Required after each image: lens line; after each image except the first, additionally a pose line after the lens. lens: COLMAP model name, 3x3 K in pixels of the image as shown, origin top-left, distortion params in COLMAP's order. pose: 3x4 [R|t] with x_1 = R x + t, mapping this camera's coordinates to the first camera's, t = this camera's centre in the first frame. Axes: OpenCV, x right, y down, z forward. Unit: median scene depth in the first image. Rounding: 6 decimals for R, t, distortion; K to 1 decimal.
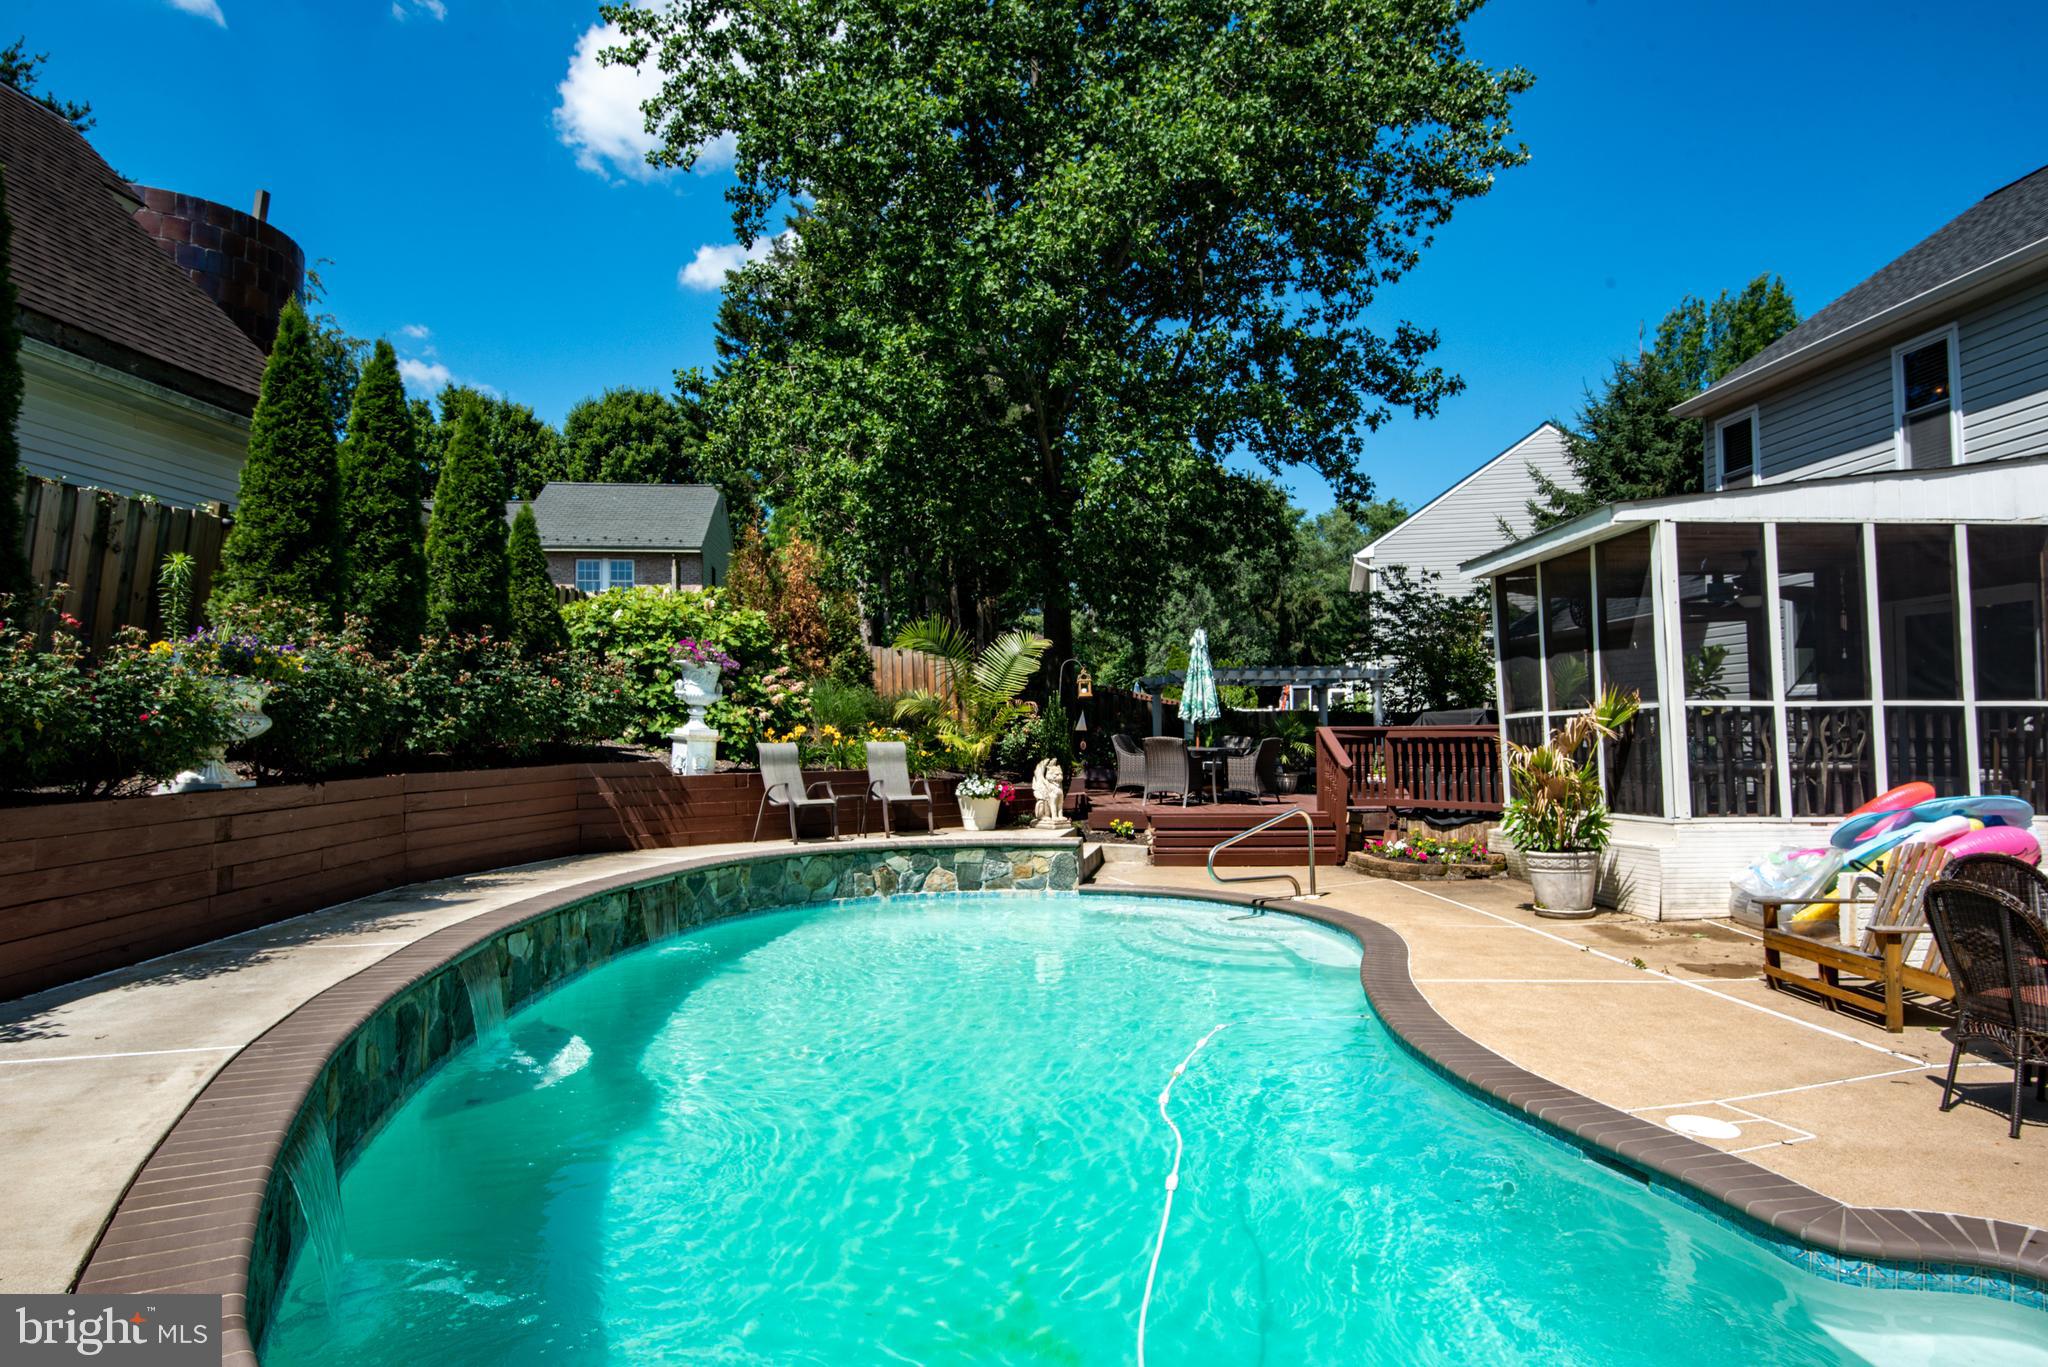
lens RADIAL K [[1179.2, 0, 1024.2], [0, 1179.2, 802.7], [0, 0, 1]] dist [-0.004471, -0.001775]
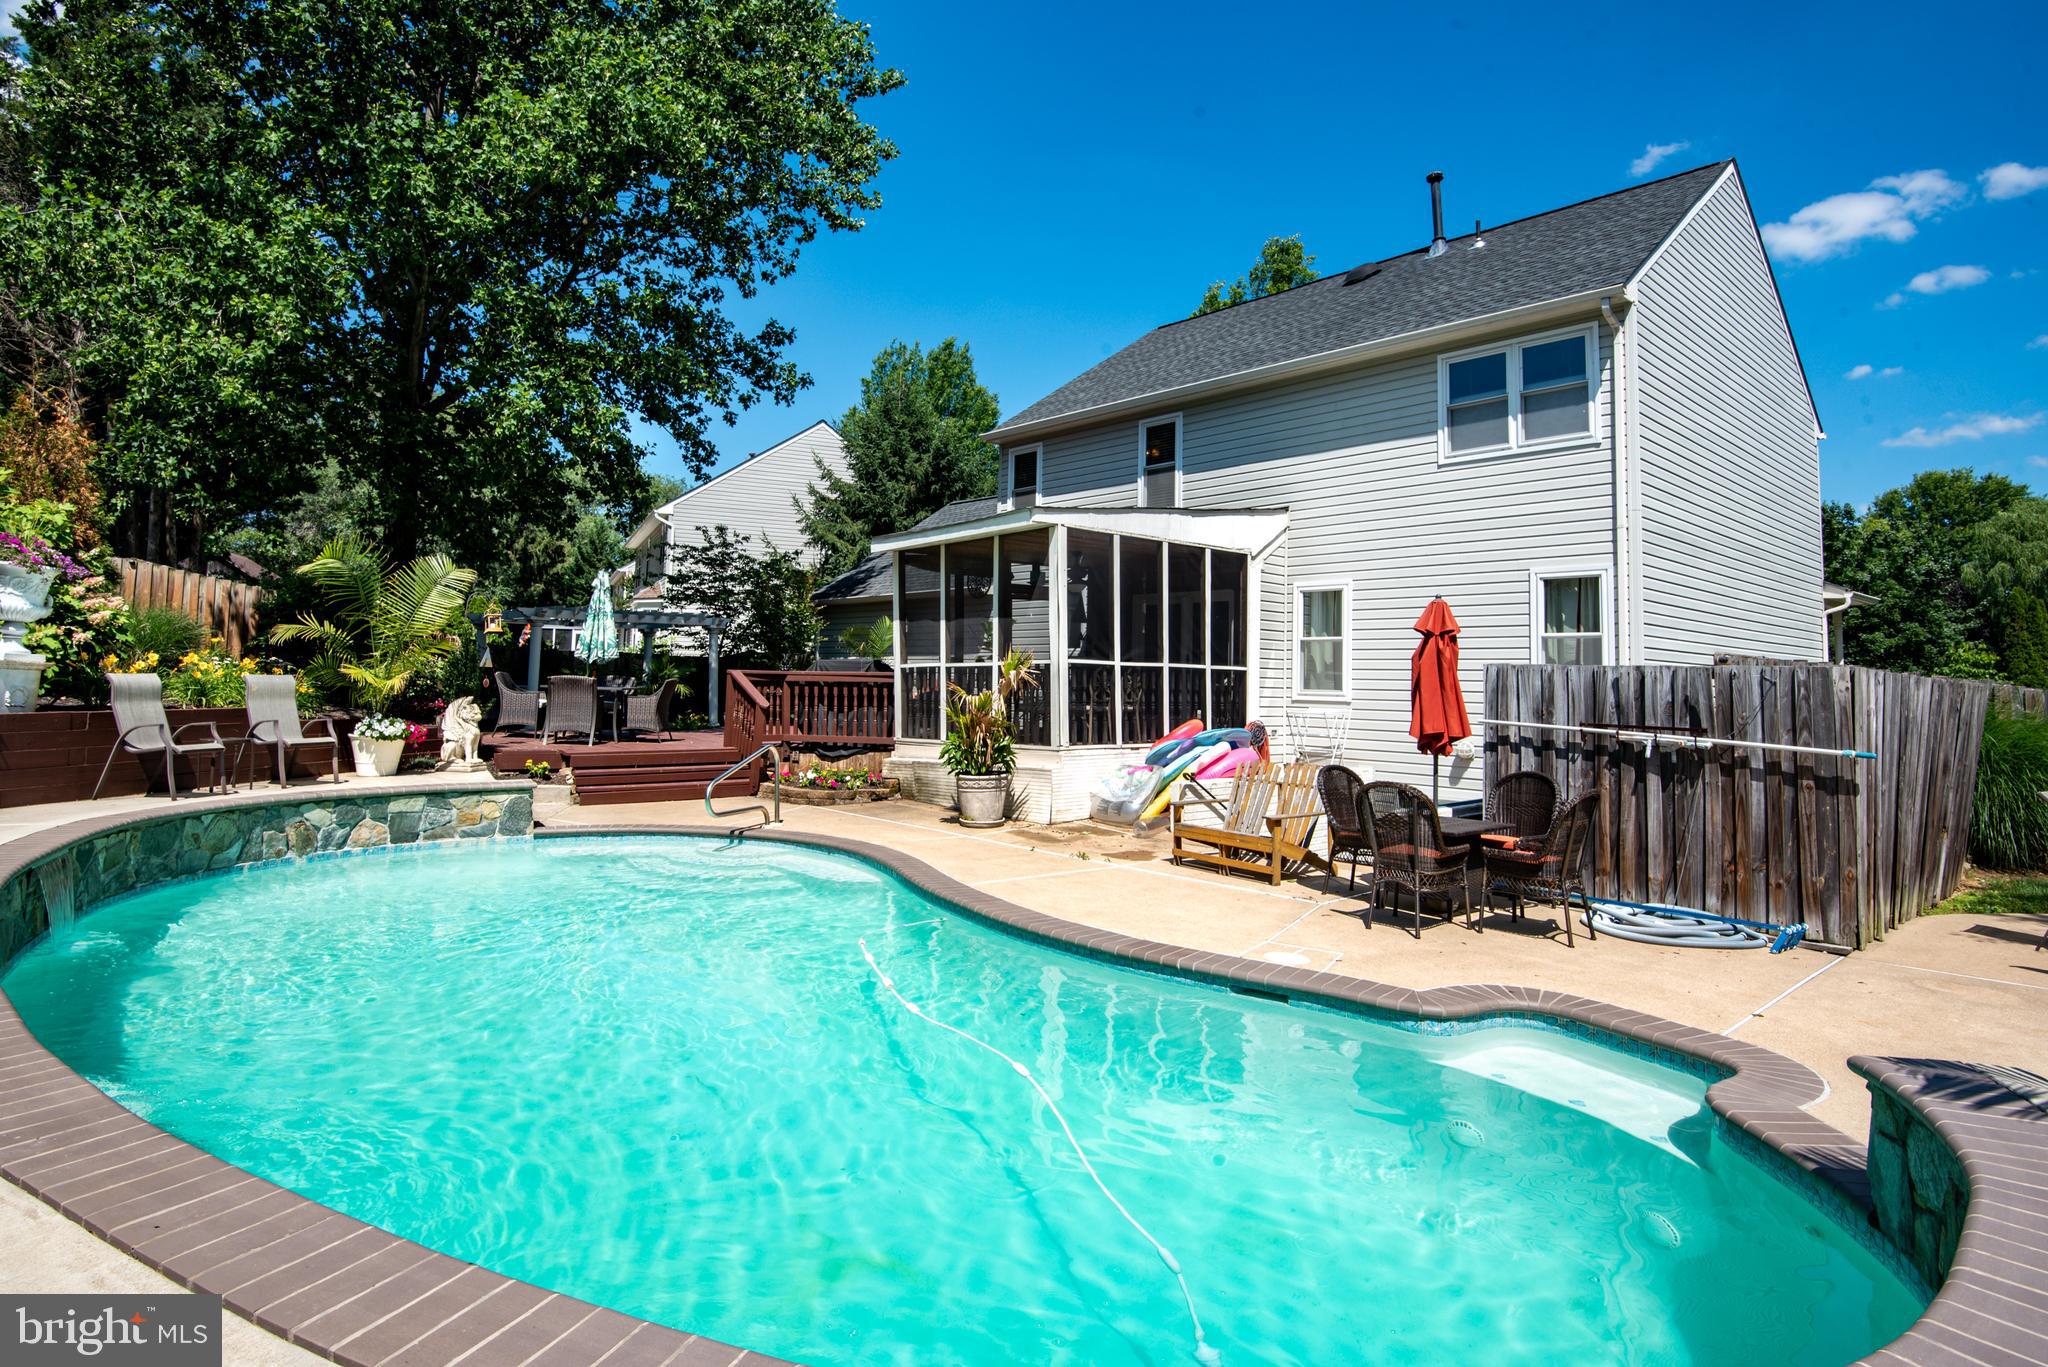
lens RADIAL K [[1074.1, 0, 1024.0], [0, 1074.1, 683.5], [0, 0, 1]] dist [0.036387, -0.055058]
pose [[0.778499, 0.017613, 0.627398, -0.181437], [0.014449, 0.998838, -0.045970, -0.001864], [-0.627479, 0.044853, 0.777341, 0.057045]]
